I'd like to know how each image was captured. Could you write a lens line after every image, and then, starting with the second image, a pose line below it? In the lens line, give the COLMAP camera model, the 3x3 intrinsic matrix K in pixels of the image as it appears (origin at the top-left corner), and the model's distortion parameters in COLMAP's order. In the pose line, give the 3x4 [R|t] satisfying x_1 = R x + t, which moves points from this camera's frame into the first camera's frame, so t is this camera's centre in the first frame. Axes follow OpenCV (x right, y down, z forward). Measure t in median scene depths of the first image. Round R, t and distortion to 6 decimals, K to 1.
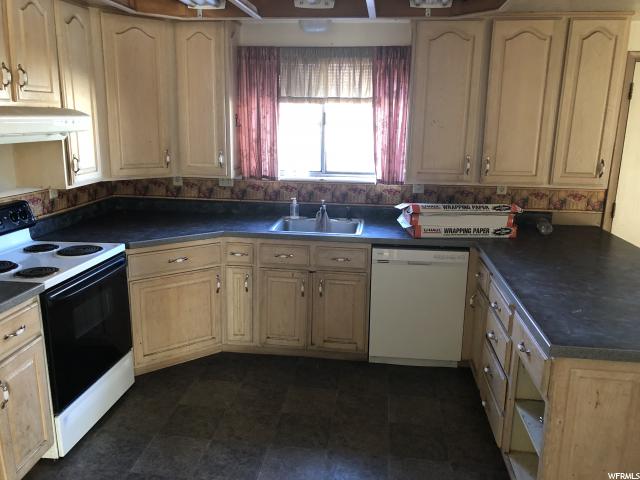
lens RADIAL K [[523.2, 0, 321.5], [0, 523.2, 221.9], [0, 0, 1]] dist [0.007057, -0.009572]
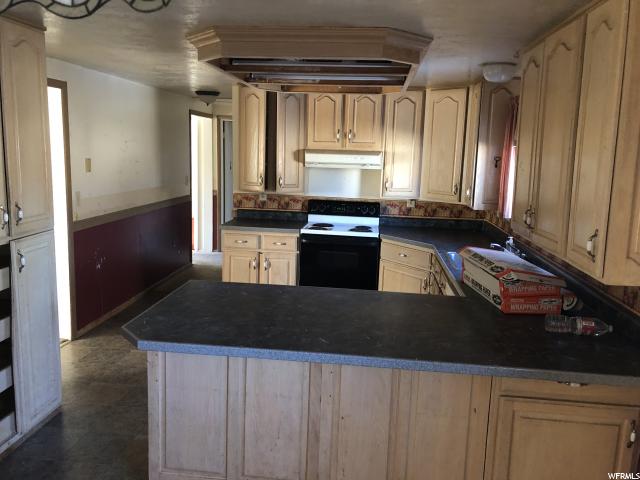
lens RADIAL K [[523.2, 0, 321.5], [0, 523.2, 221.9], [0, 0, 1]] dist [0.007057, -0.009572]
pose [[0.013602, 0.120396, -0.992633, 1.075618], [-0.226928, 0.967193, 0.114201, -0.121260], [0.973817, 0.223702, 0.040477, 0.661239]]
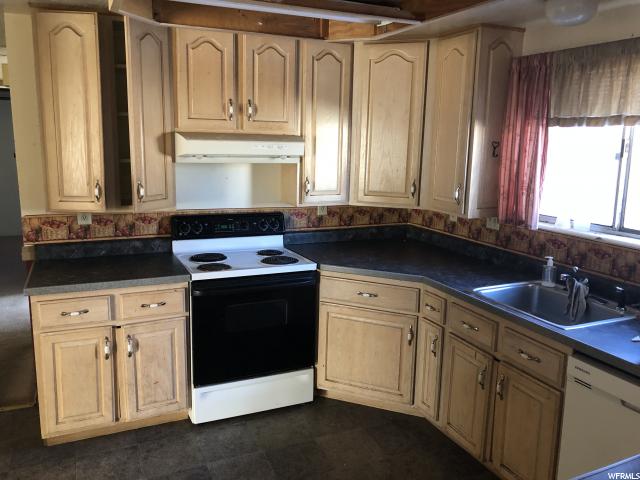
lens RADIAL K [[523.2, 0, 321.5], [0, 523.2, 221.9], [0, 0, 1]] dist [0.007057, -0.009572]
pose [[0.520940, 0.128227, -0.843907, 0.432663], [-0.180549, 0.982836, 0.037885, -0.071836], [0.834280, 0.132631, 0.535150, 0.388536]]
